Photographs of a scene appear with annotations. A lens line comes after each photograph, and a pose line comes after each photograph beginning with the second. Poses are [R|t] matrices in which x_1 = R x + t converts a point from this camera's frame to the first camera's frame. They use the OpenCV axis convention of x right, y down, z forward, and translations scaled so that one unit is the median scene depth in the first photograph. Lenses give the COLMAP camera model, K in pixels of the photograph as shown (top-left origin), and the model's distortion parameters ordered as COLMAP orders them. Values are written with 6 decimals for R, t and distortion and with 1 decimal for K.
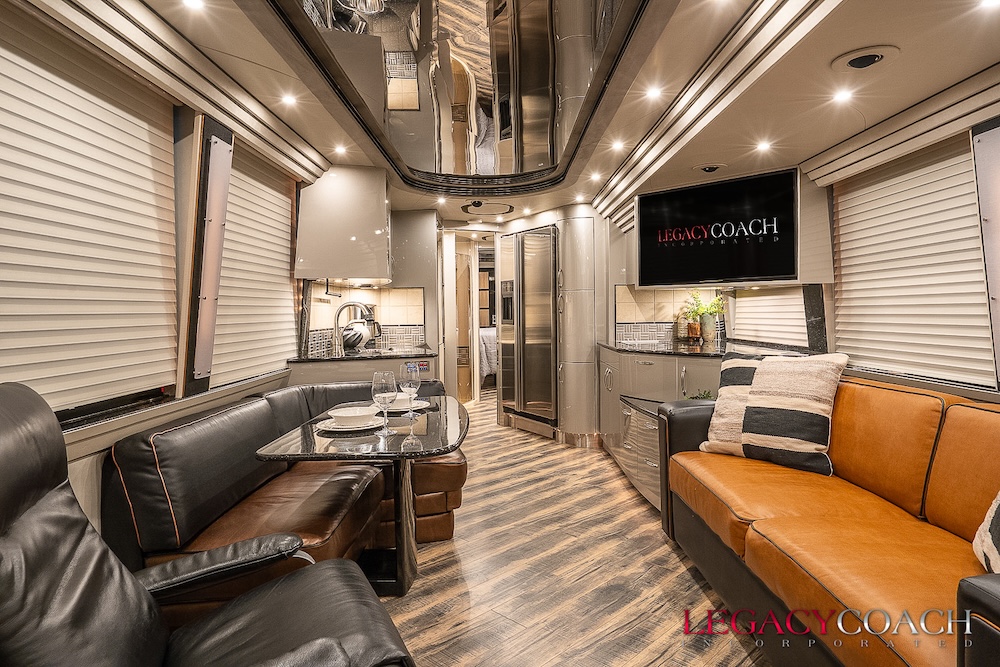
lens RADIAL K [[579.8, 0, 500.0], [0, 579.8, 333.5], [0, 0, 1]] dist [-0.001657, -0.000365]
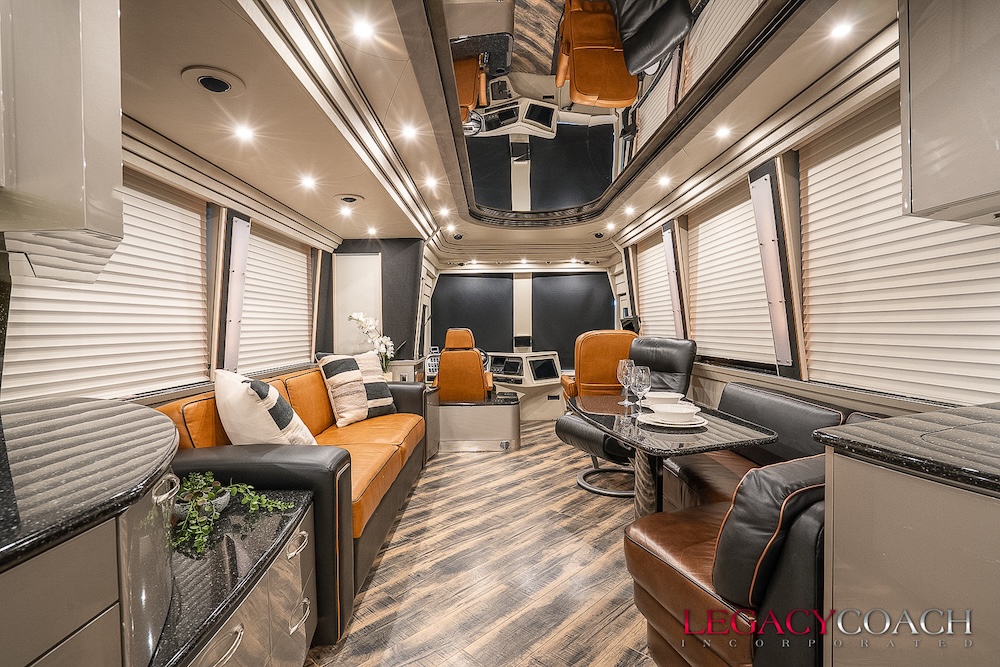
lens RADIAL K [[490.6, 0, 500.0], [0, 490.6, 333.5], [0, 0, 1]] dist [-0.037650, 0.022753]
pose [[-0.999458, 0.027416, -0.018236, 0.059838], [0.026464, 0.998370, 0.050567, -0.031353], [0.019593, 0.050057, -0.998554, 1.022200]]
